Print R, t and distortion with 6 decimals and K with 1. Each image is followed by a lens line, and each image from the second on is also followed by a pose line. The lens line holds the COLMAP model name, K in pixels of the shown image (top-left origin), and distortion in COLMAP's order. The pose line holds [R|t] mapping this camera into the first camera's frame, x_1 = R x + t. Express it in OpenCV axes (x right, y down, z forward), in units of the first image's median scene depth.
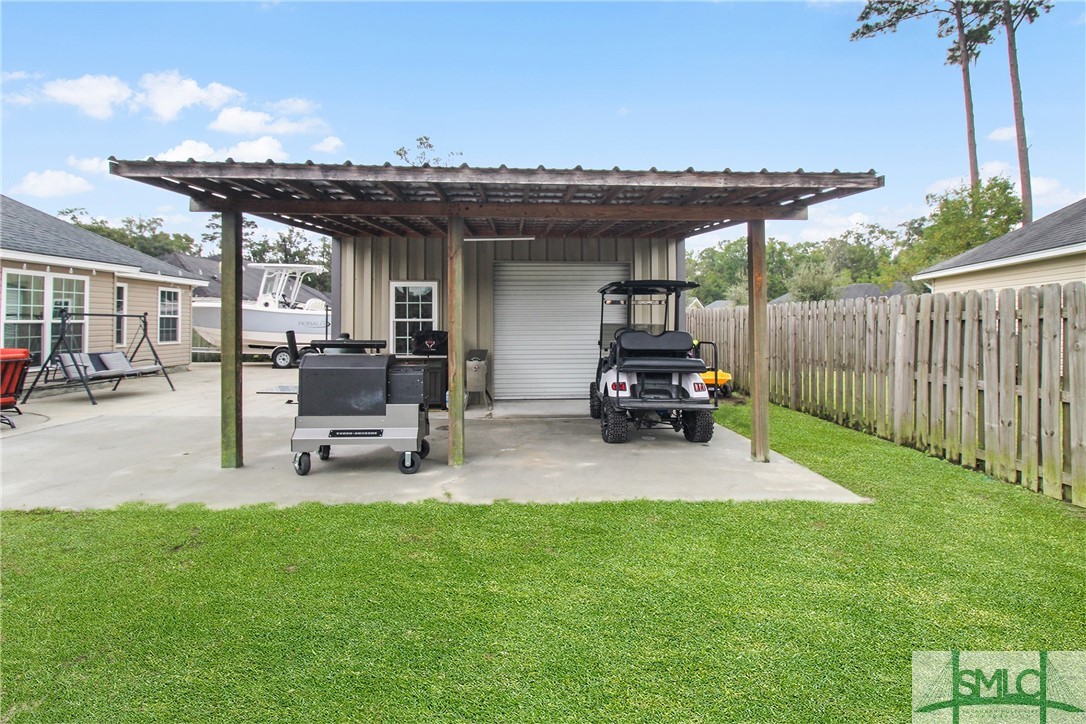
lens RADIAL K [[508.1, 0, 543.2], [0, 508.1, 323.5], [0, 0, 1]] dist [-0.001369, -0.015068]
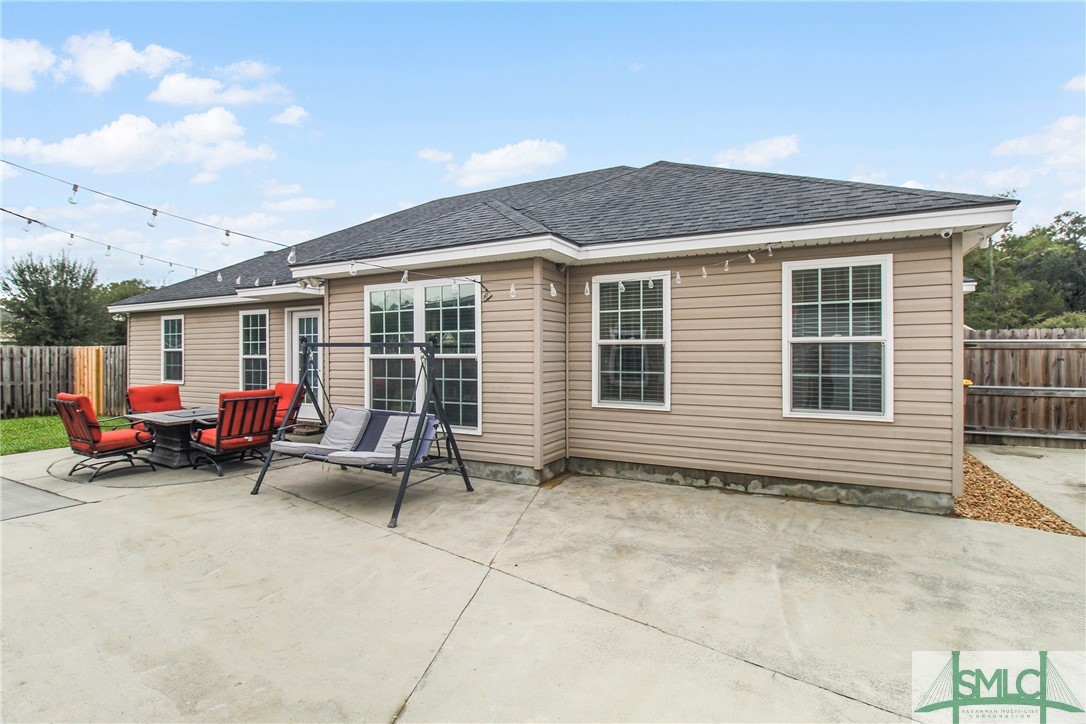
lens RADIAL K [[521.3, 0, 541.2], [0, 521.3, 357.1], [0, 0, 1]] dist [0.001157, -0.013797]
pose [[-0.504206, 0.003665, -0.863576, -0.418003], [0.000485, 0.999992, 0.003961, -0.004759], [0.863583, 0.001578, -0.504204, 1.285474]]
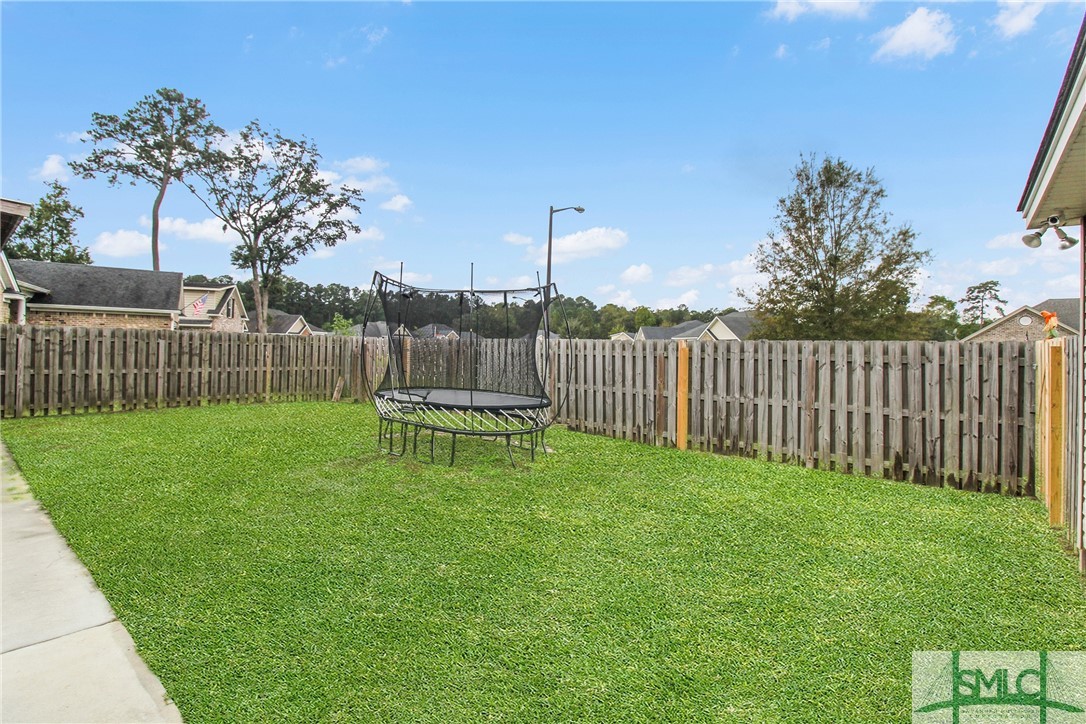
lens RADIAL K [[508.8, 0, 543.9], [0, 508.8, 338.6], [0, 0, 1]] dist [0.001137, -0.013987]
pose [[-0.741448, -0.002746, 0.671005, -0.912172], [-0.021402, 0.999580, -0.019558, -0.007298], [-0.670669, -0.028862, -0.741195, 0.374724]]
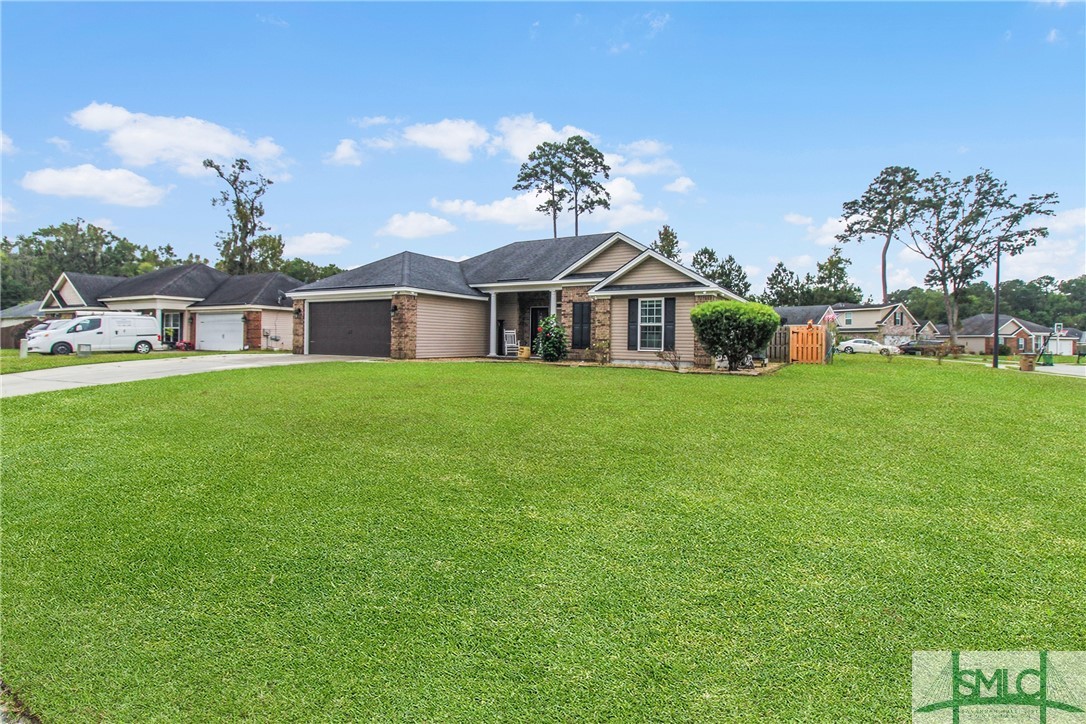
lens RADIAL K [[508.8, 0, 543.9], [0, 508.8, 338.6], [0, 0, 1]] dist [0.001137, -0.013987]
pose [[0.543343, 0.012509, 0.839417, -3.442275], [-0.013125, 0.999893, -0.006404, 0.048824], [-0.839408, -0.007538, 0.543450, -0.559670]]
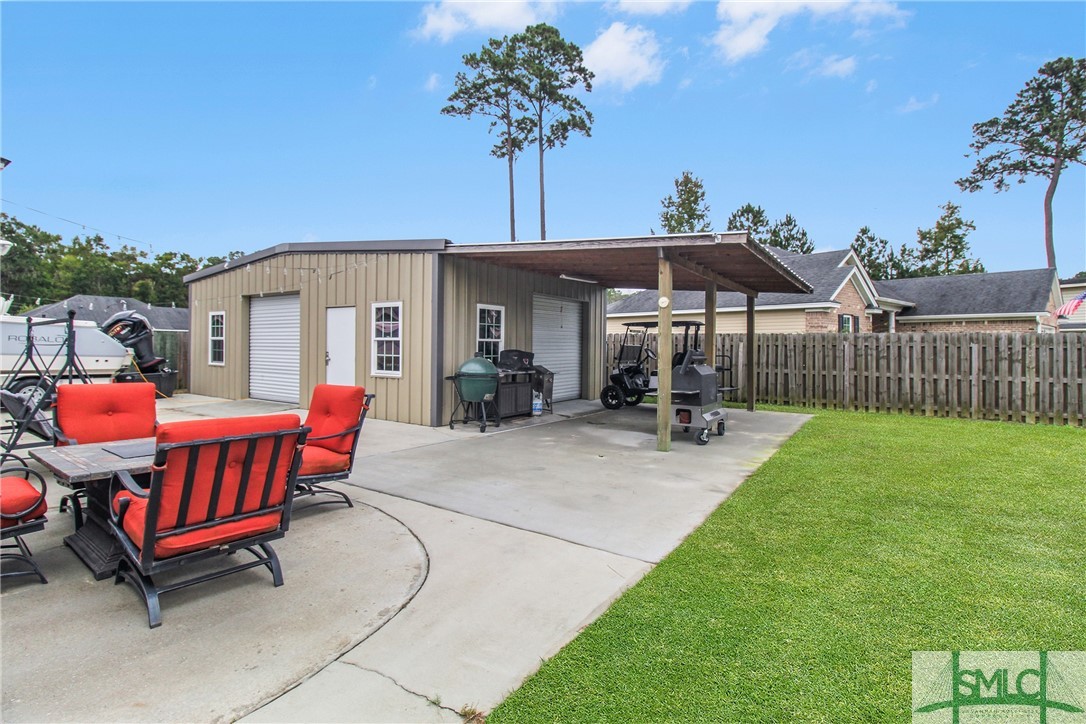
lens RADIAL K [[515.0, 0, 544.5], [0, 515.0, 338.7], [0, 0, 1]] dist [-0.000969, -0.013766]
pose [[0.593135, 0.016692, 0.804930, -0.875707], [-0.009827, 0.999861, -0.013493, 0.003102], [-0.805043, 0.000094, 0.593217, 0.203567]]
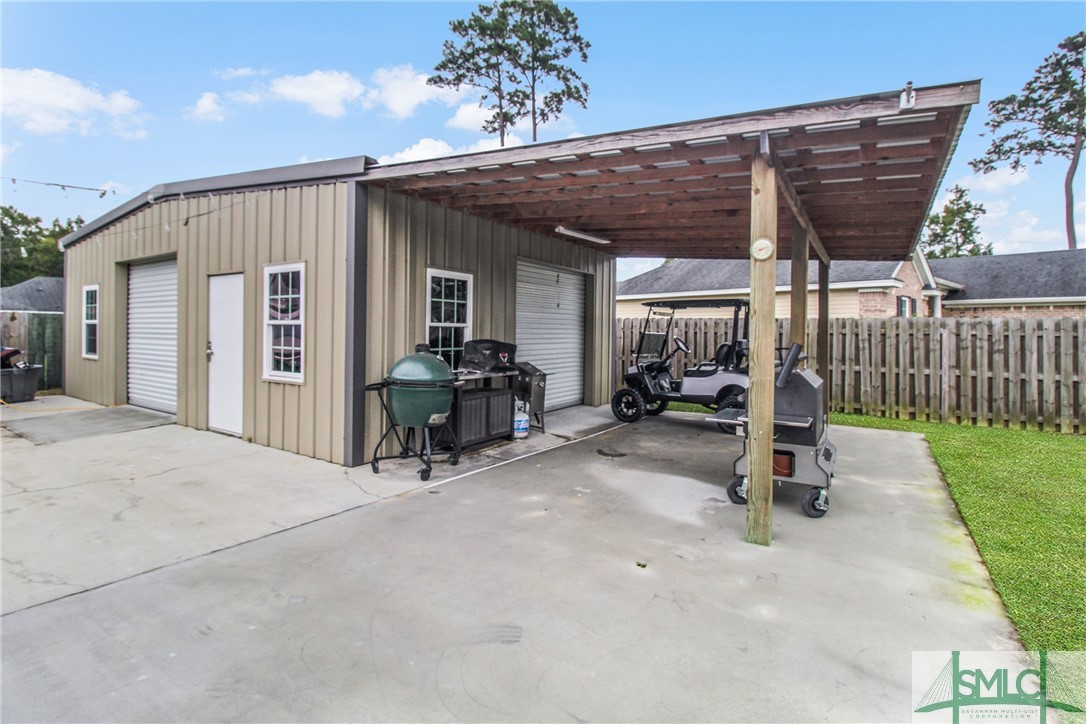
lens RADIAL K [[511.1, 0, 544.4], [0, 511.1, 328.6], [0, 0, 1]] dist [-0.002008, -0.013124]
pose [[0.582581, 0.014380, 0.812645, -0.619933], [-0.013376, 0.999878, -0.008103, 0.001910], [-0.812663, -0.006150, 0.582702, 0.383899]]
